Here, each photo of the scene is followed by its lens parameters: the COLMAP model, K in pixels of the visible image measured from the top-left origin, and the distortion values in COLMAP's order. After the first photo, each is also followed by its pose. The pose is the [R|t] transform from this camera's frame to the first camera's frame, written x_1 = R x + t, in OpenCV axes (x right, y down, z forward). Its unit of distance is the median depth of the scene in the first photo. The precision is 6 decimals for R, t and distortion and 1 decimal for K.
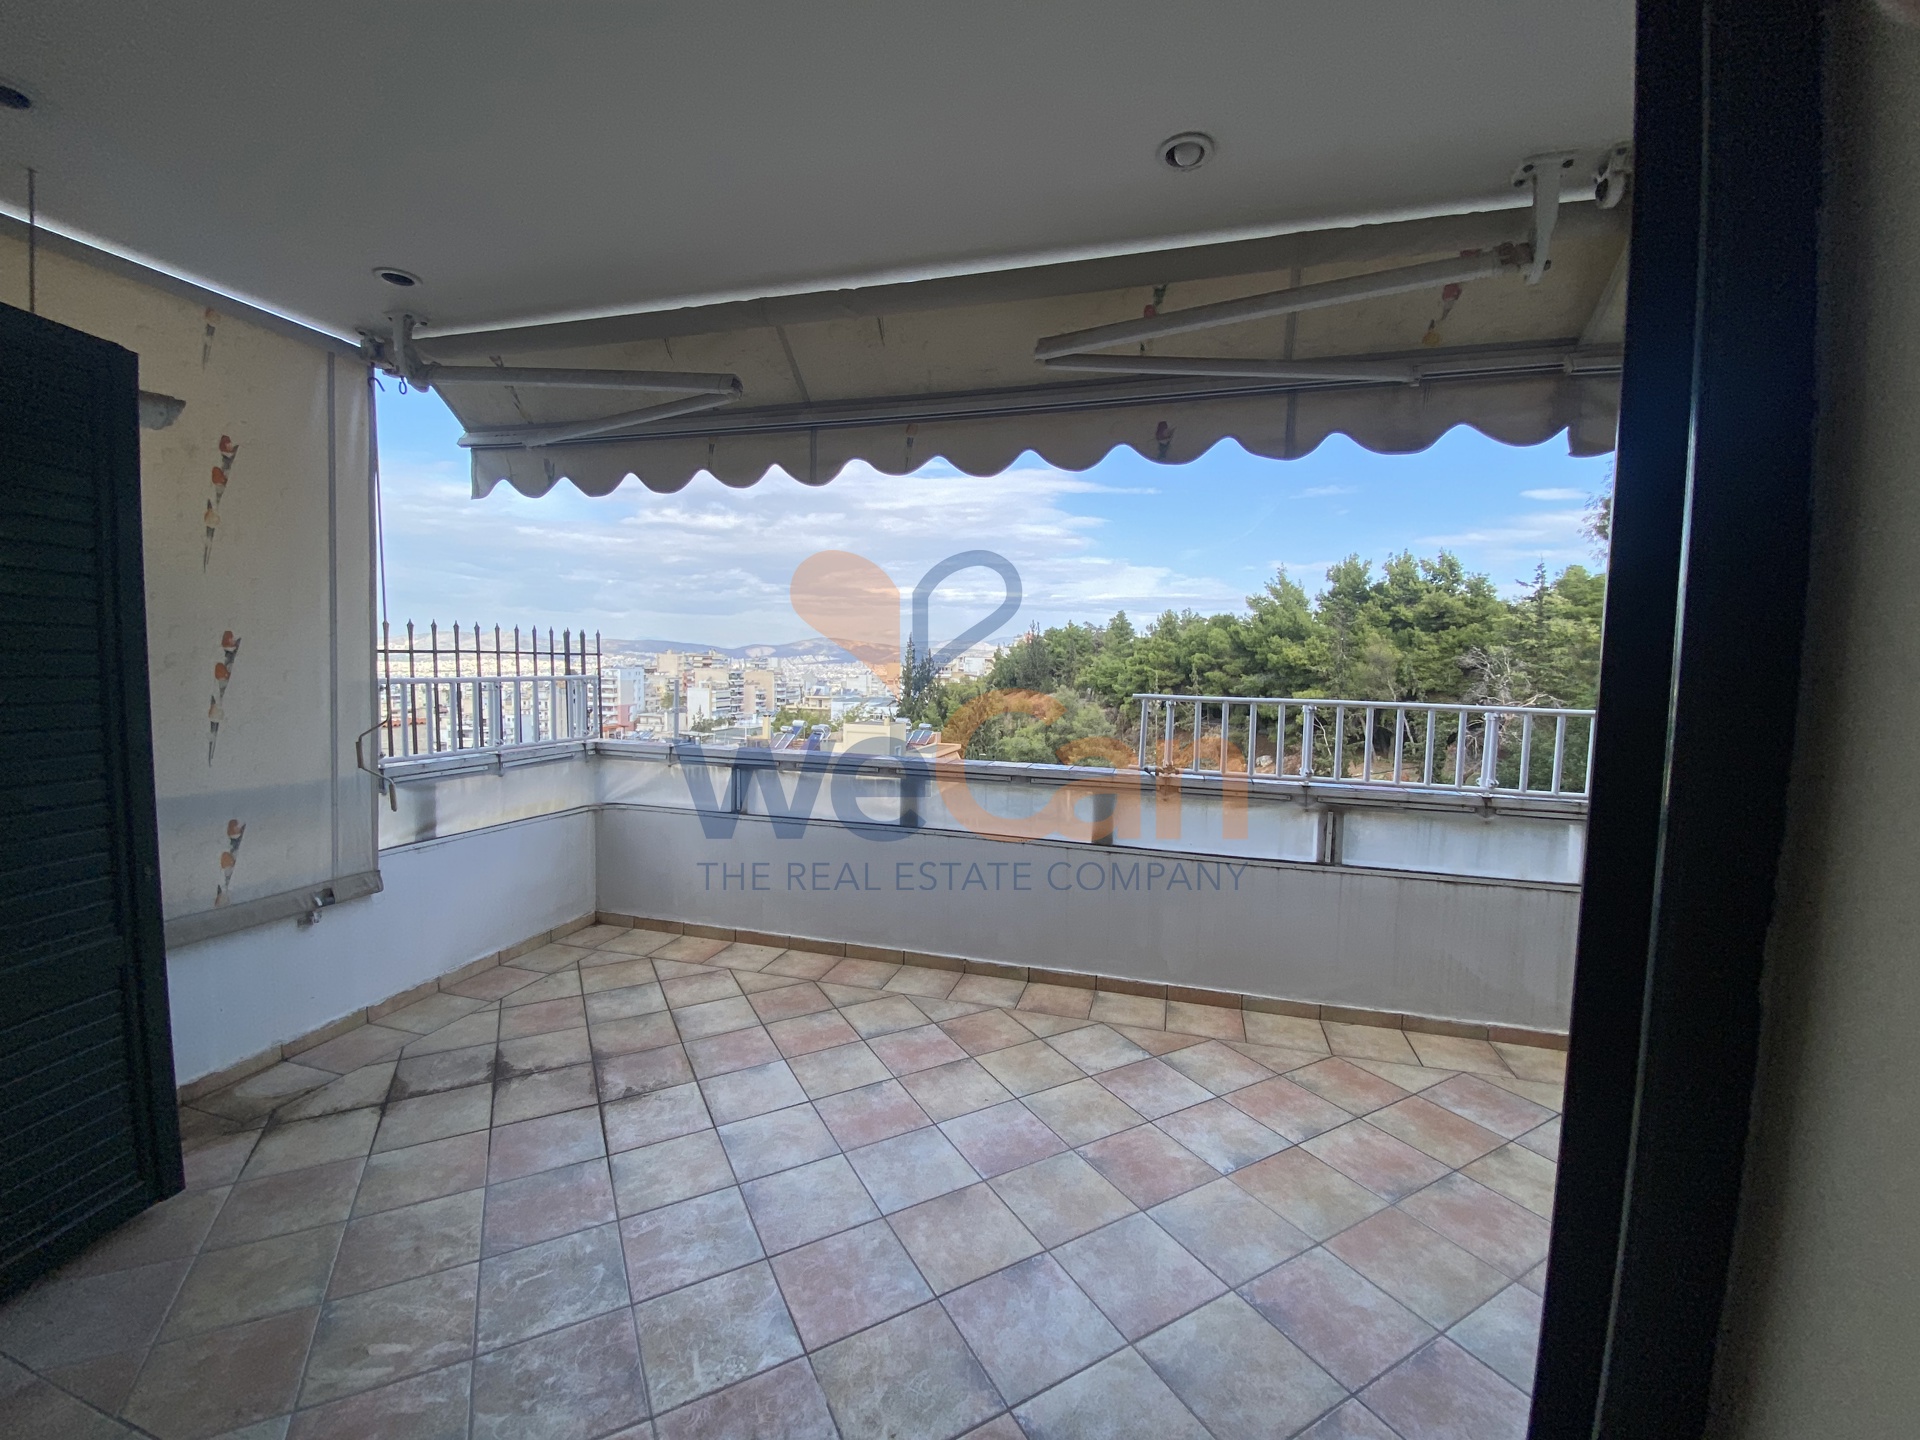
lens RADIAL K [[783.9, 0, 959.4], [0, 783.9, 712.6], [0, 0, 1]] dist [0.024299, -0.020036]
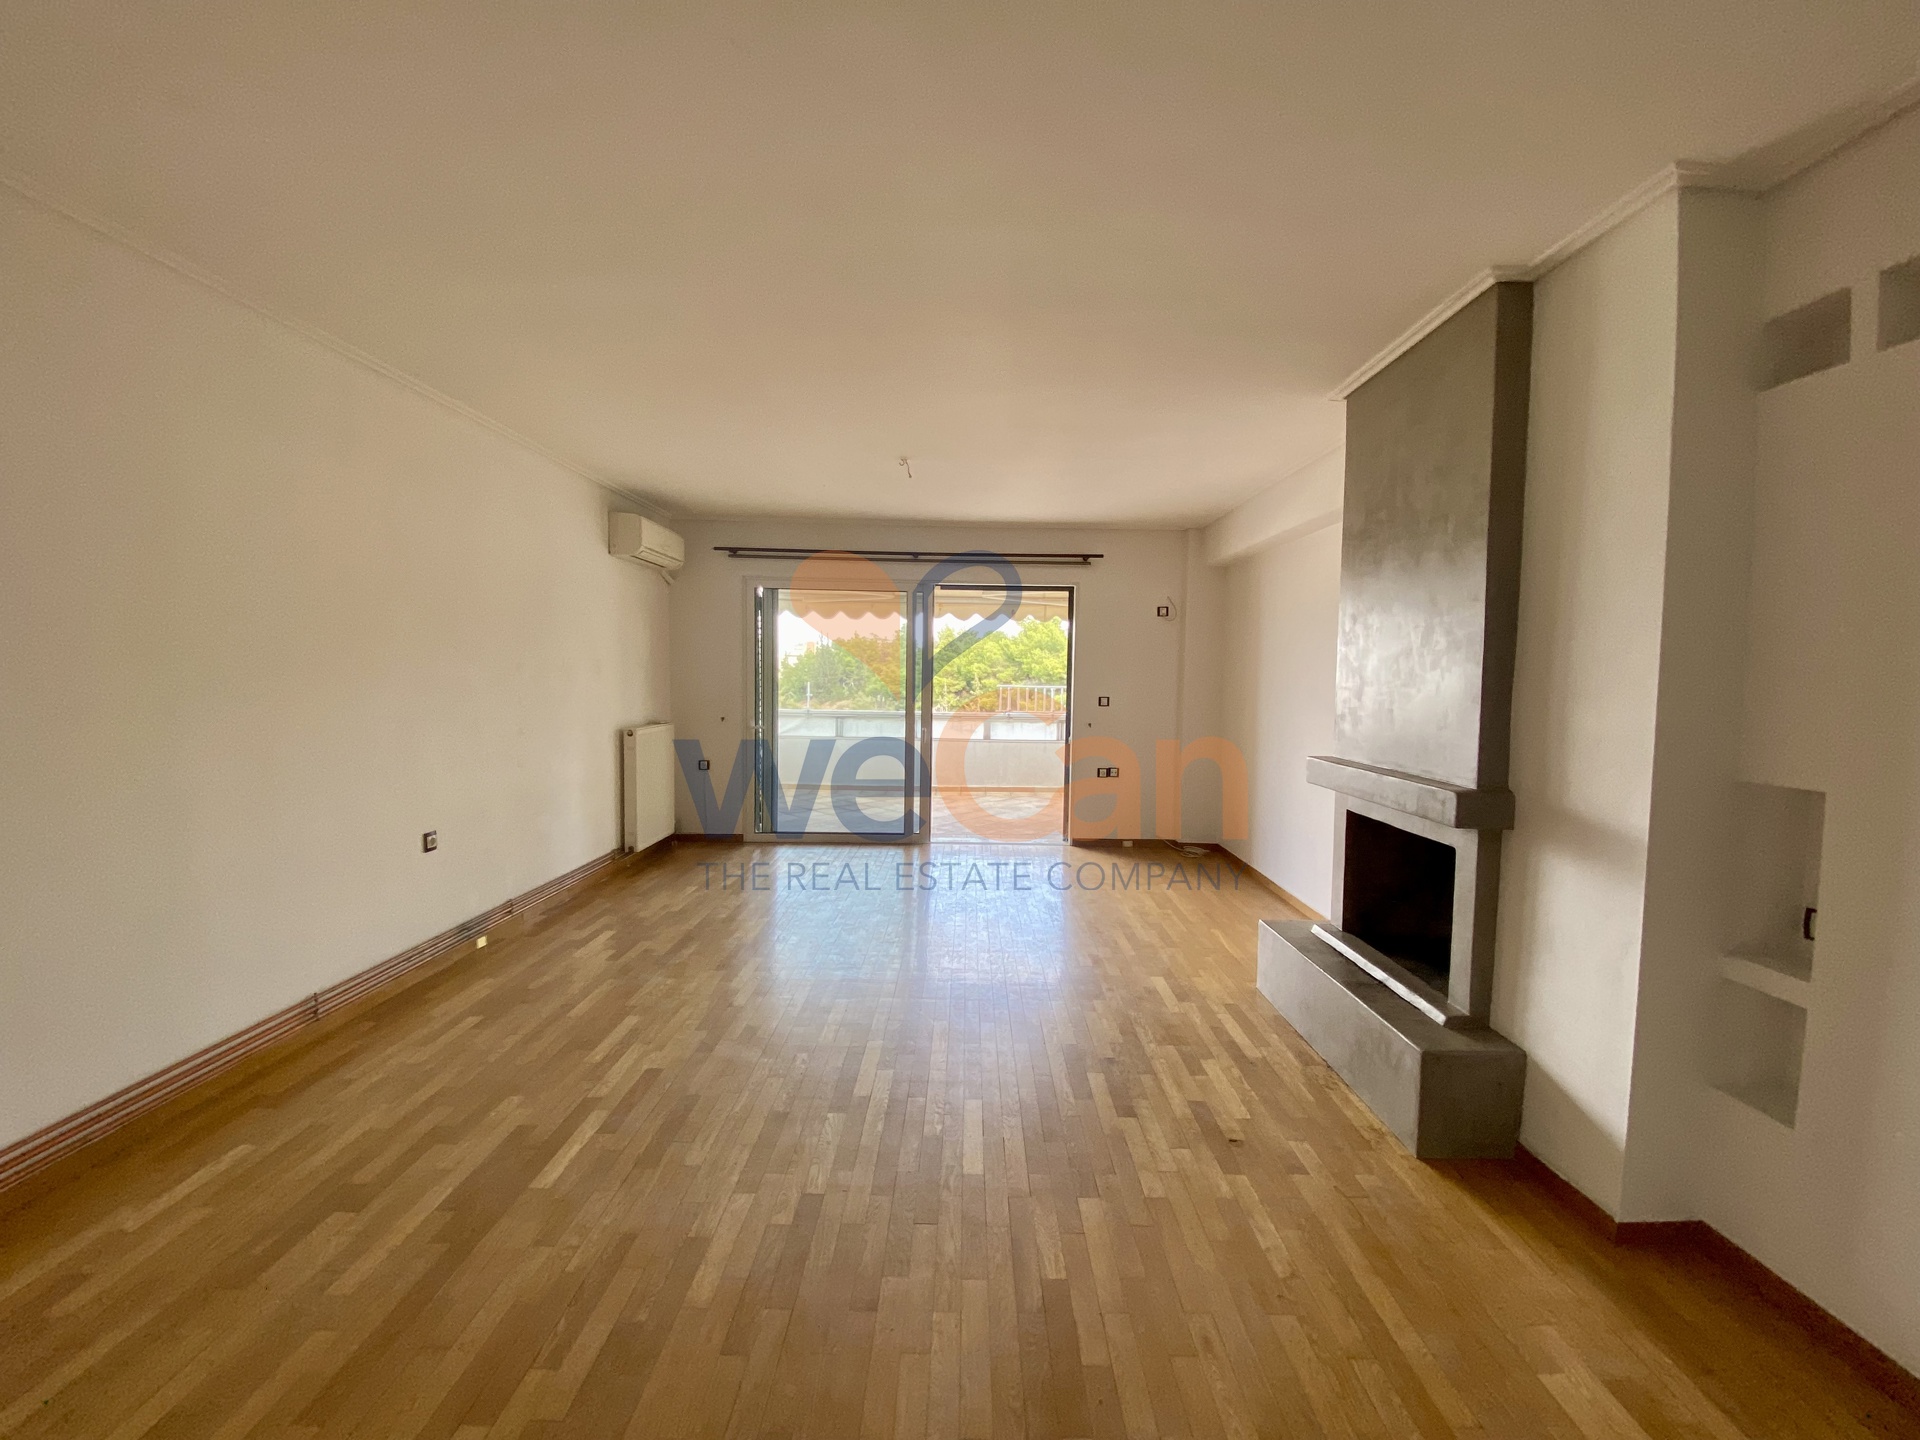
lens RADIAL K [[783.9, 0, 959.4], [0, 783.9, 712.6], [0, 0, 1]] dist [0.024299, -0.020036]
pose [[0.960157, -0.018274, 0.278864, -0.046504], [0.021219, 0.999746, -0.007543, 0.005981], [-0.278655, 0.013160, 0.960301, -0.110800]]
